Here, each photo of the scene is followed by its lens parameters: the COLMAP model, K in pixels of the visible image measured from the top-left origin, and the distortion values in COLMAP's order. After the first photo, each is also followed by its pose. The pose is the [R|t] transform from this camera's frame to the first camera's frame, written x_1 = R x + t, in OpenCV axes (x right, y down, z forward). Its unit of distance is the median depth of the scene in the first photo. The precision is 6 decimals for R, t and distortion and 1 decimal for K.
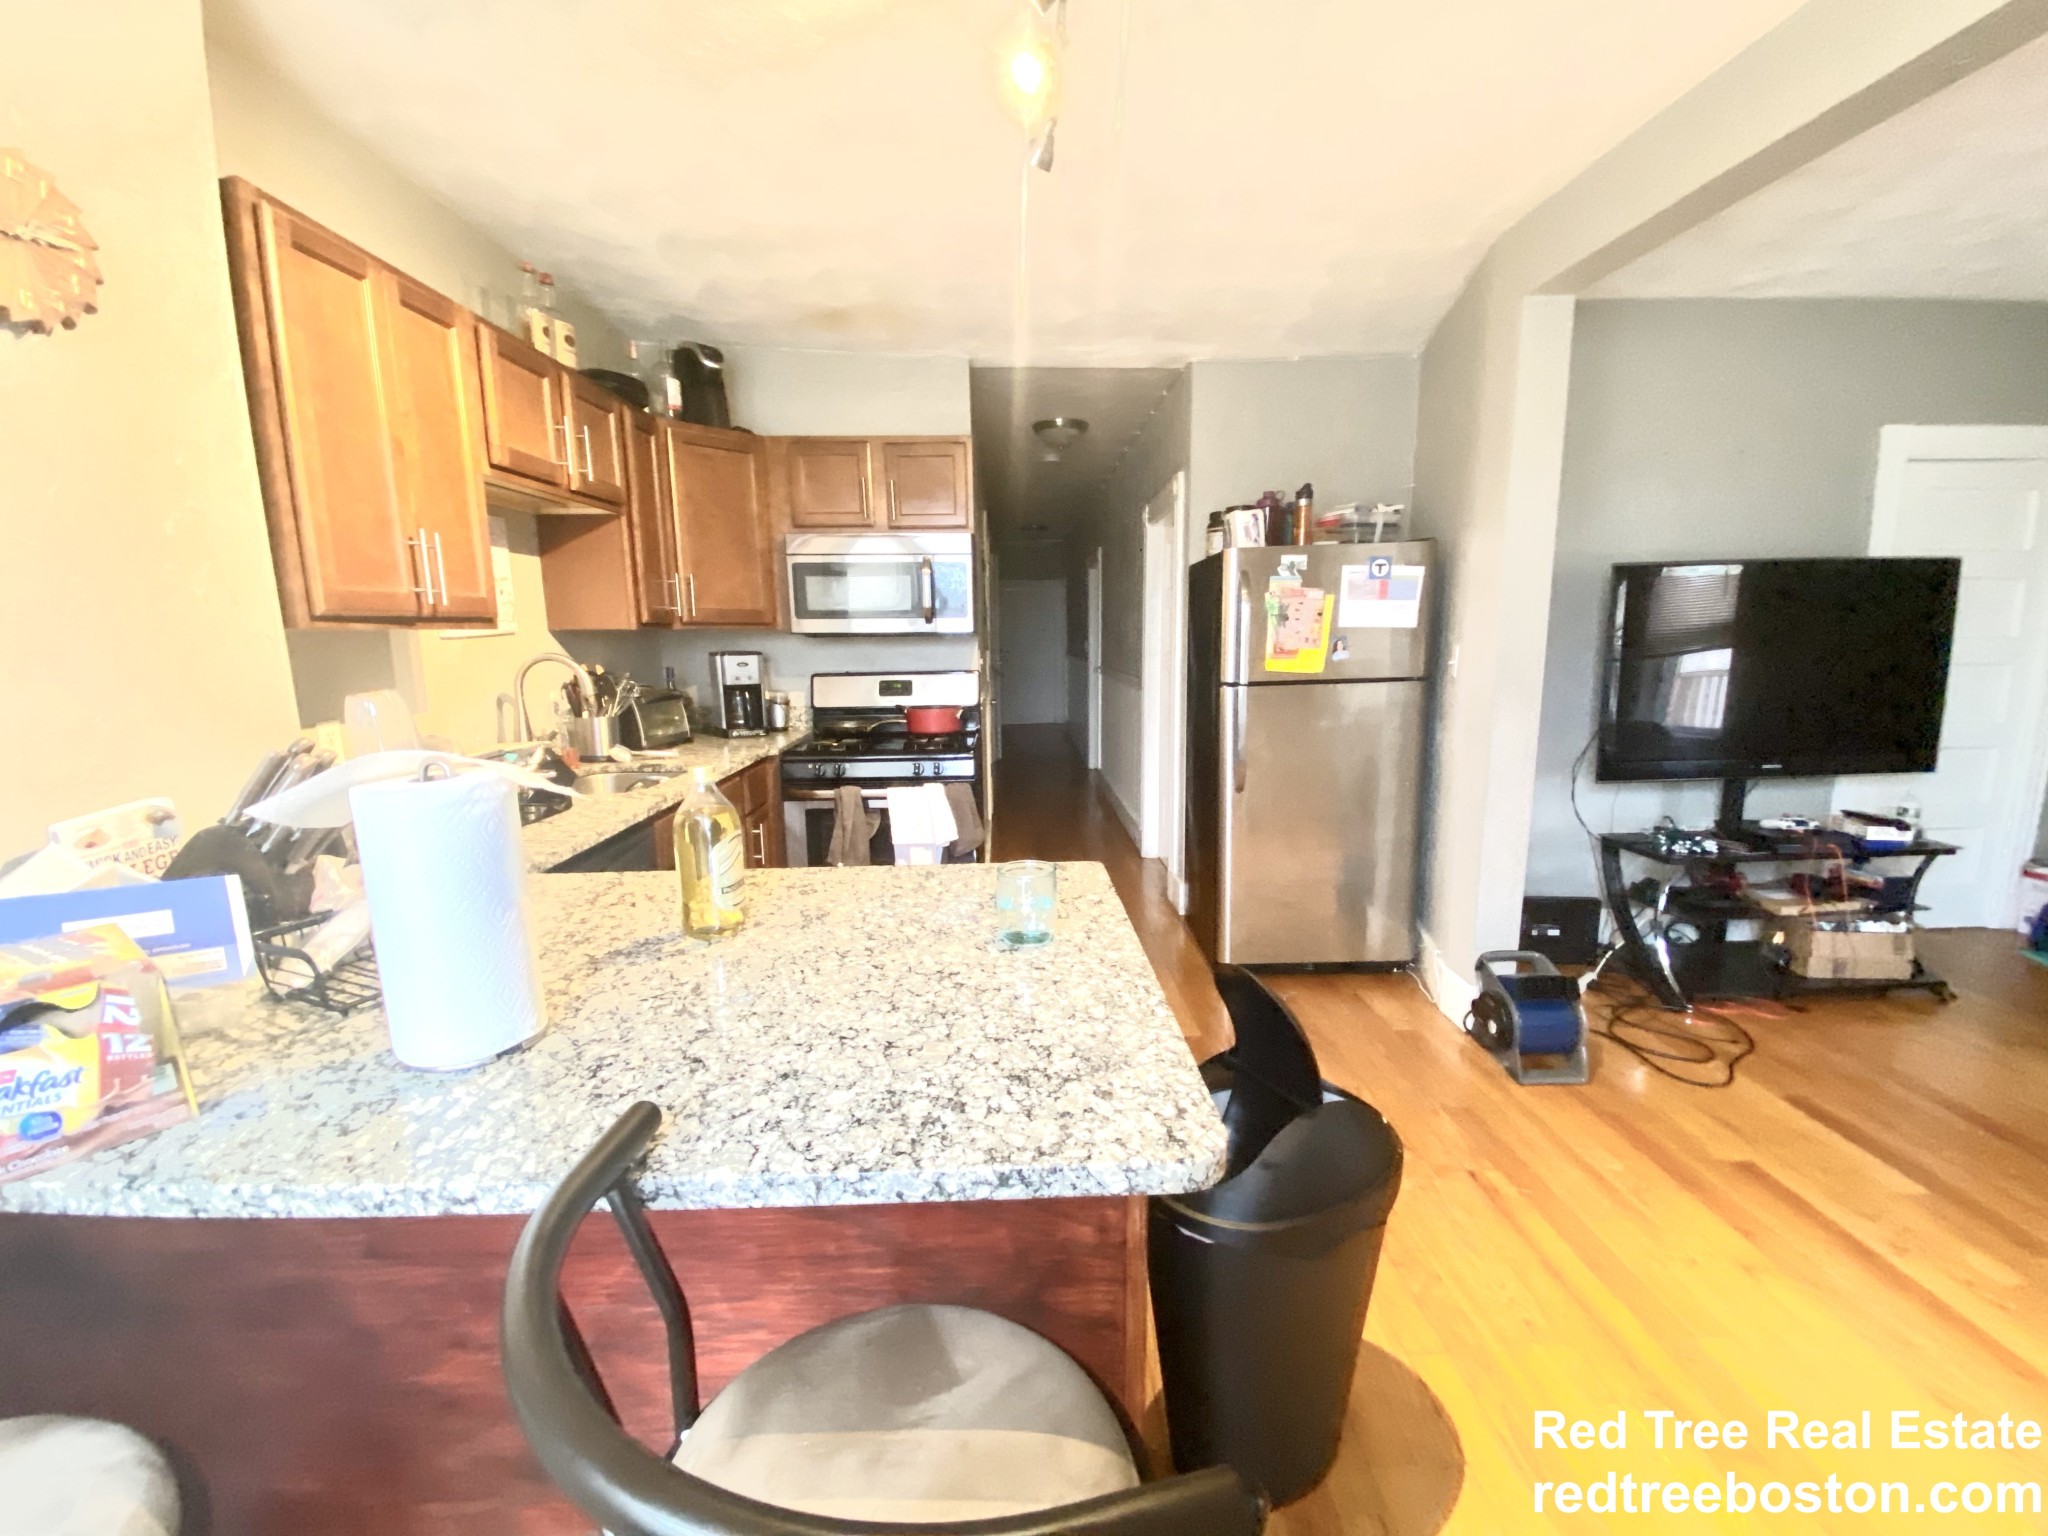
lens RADIAL K [[832.0, 0, 1022.7], [0, 832.0, 775.5], [0, 0, 1]] dist [0.031492, -0.024792]
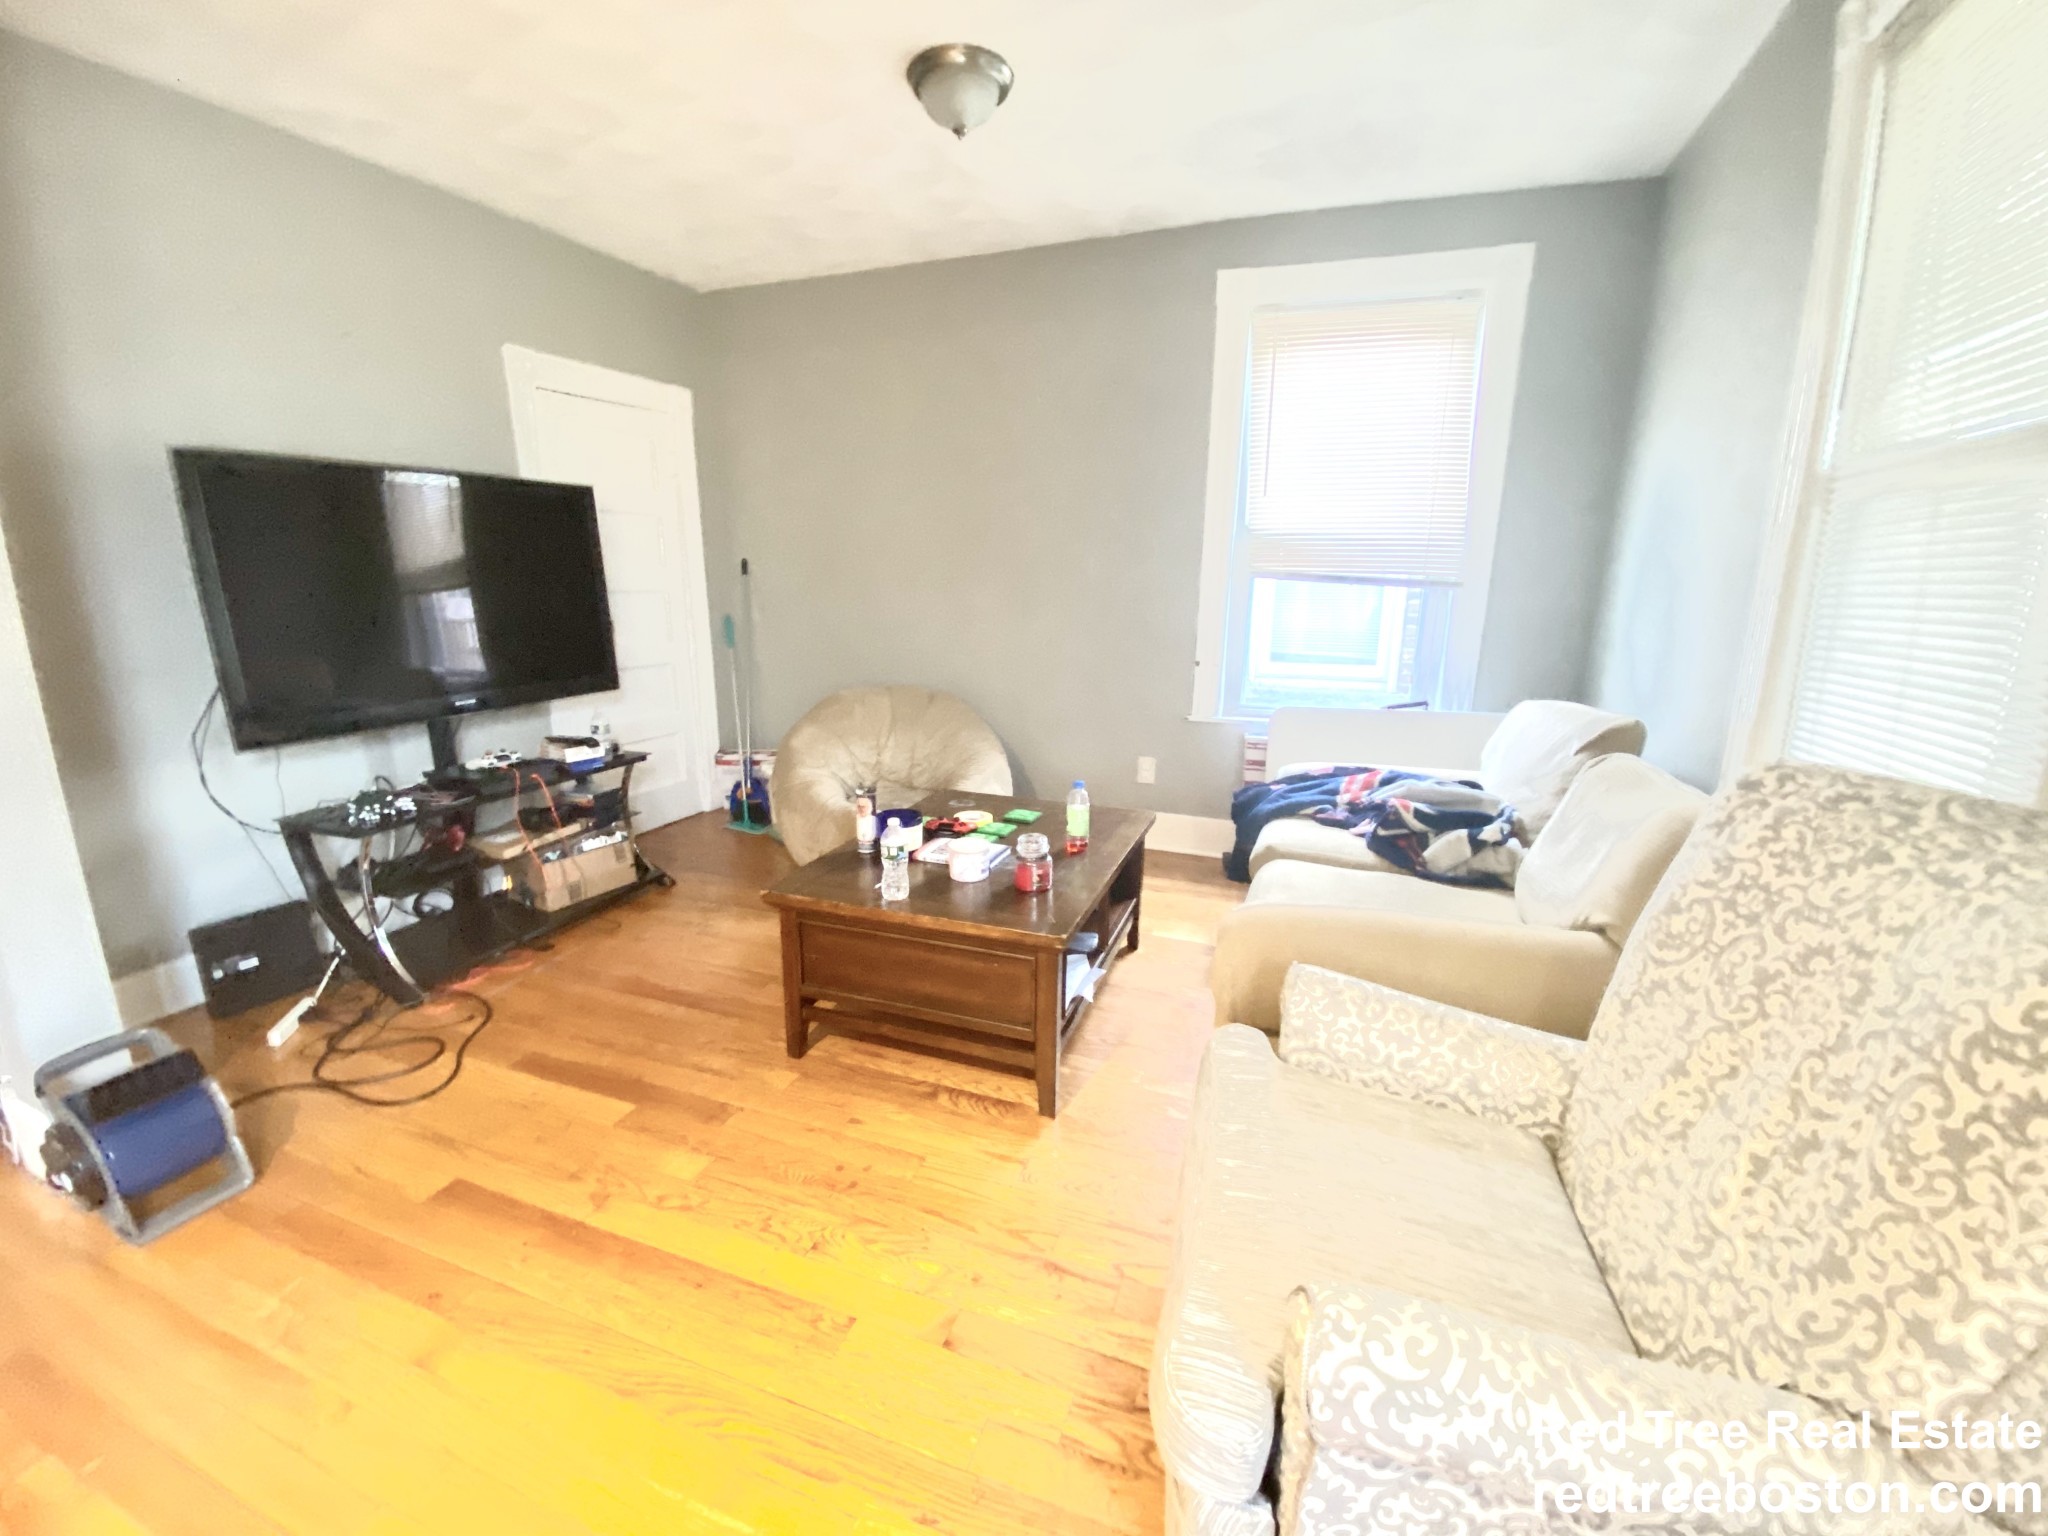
lens RADIAL K [[832.0, 0, 1022.7], [0, 832.0, 775.5], [0, 0, 1]] dist [0.031492, -0.024792]
pose [[0.380136, -0.198027, 0.903483, 0.297754], [0.154265, 0.976704, 0.149169, 0.025830], [-0.911975, 0.082671, 0.401829, 0.093554]]
